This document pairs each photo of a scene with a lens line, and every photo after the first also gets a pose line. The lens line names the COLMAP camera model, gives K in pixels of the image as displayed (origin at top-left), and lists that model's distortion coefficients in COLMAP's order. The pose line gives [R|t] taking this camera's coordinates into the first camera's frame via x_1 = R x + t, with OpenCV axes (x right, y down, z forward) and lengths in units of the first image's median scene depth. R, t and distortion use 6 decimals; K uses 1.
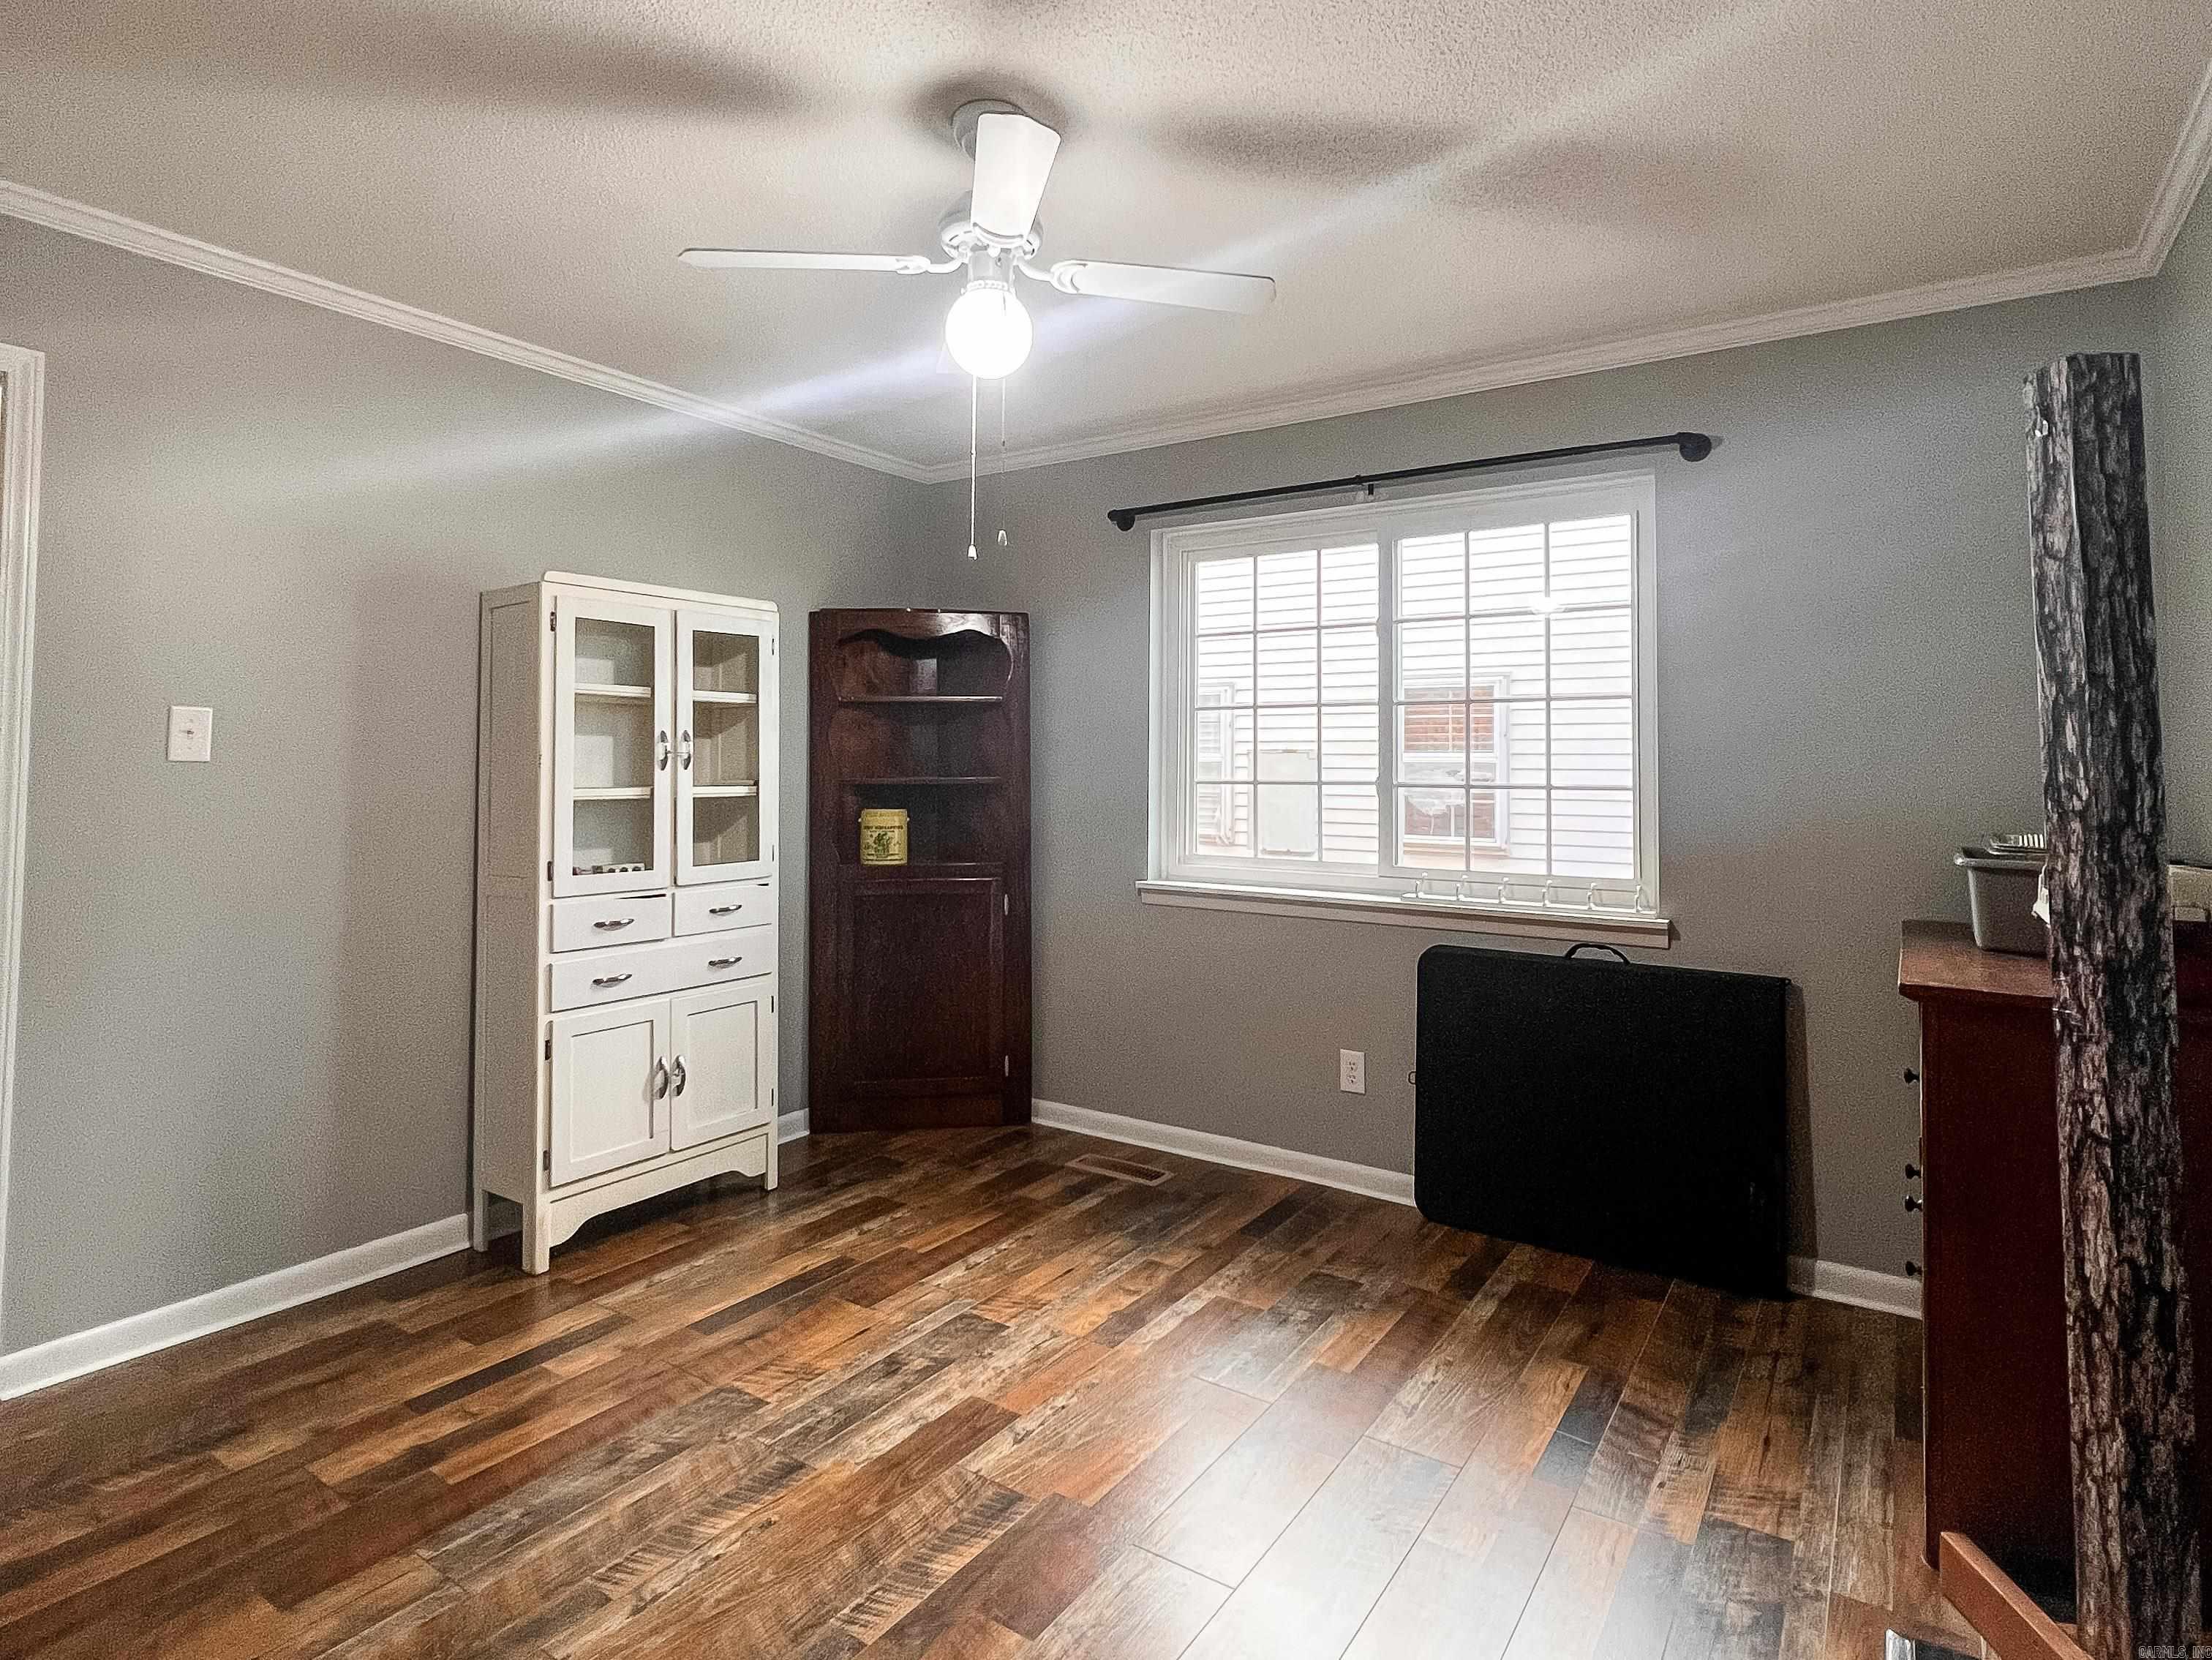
lens RADIAL K [[1184.6, 0, 1101.4], [0, 1184.6, 812.7], [0, 0, 1]] dist [-0.001786, -0.000823]
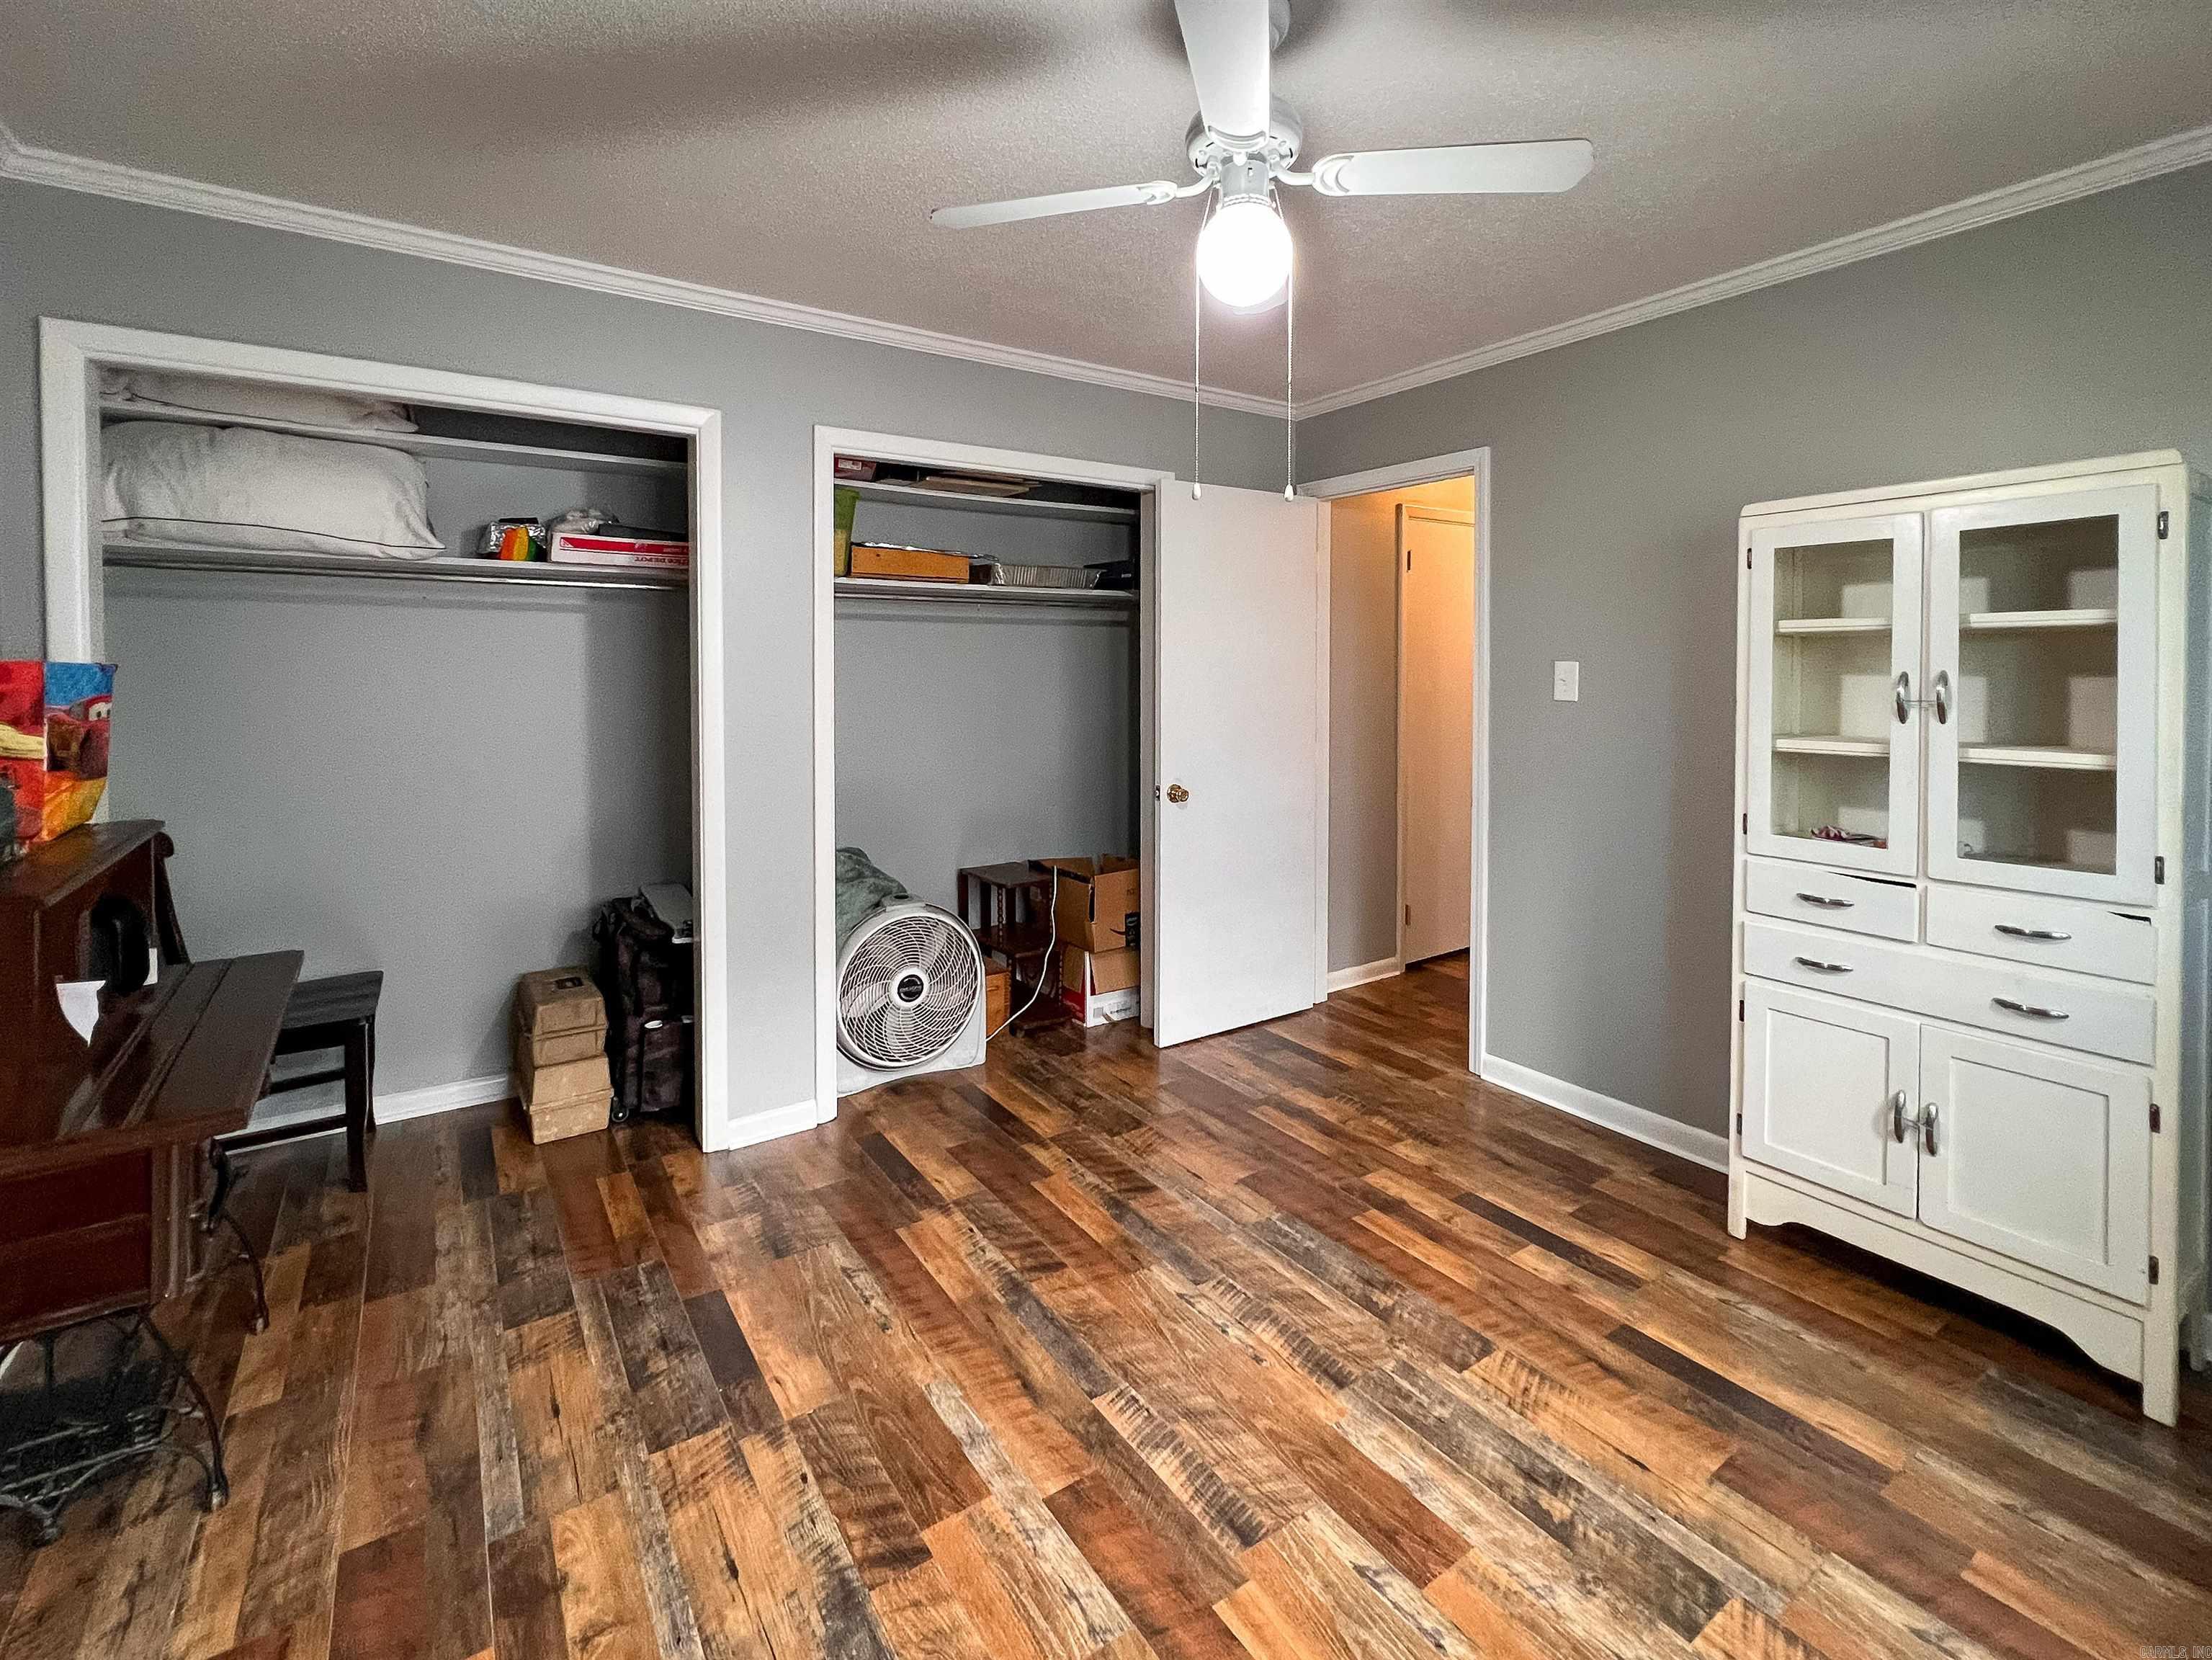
lens RADIAL K [[986.4, 0, 1101.6], [0, 986.4, 749.4], [0, 0, 1]] dist [0.000529, 0.000467]
pose [[-0.366130, 0.068225, -0.928059, 0.448678], [-0.034746, 0.995611, 0.086899, -0.060772], [0.929915, 0.064063, -0.362153, 0.806646]]
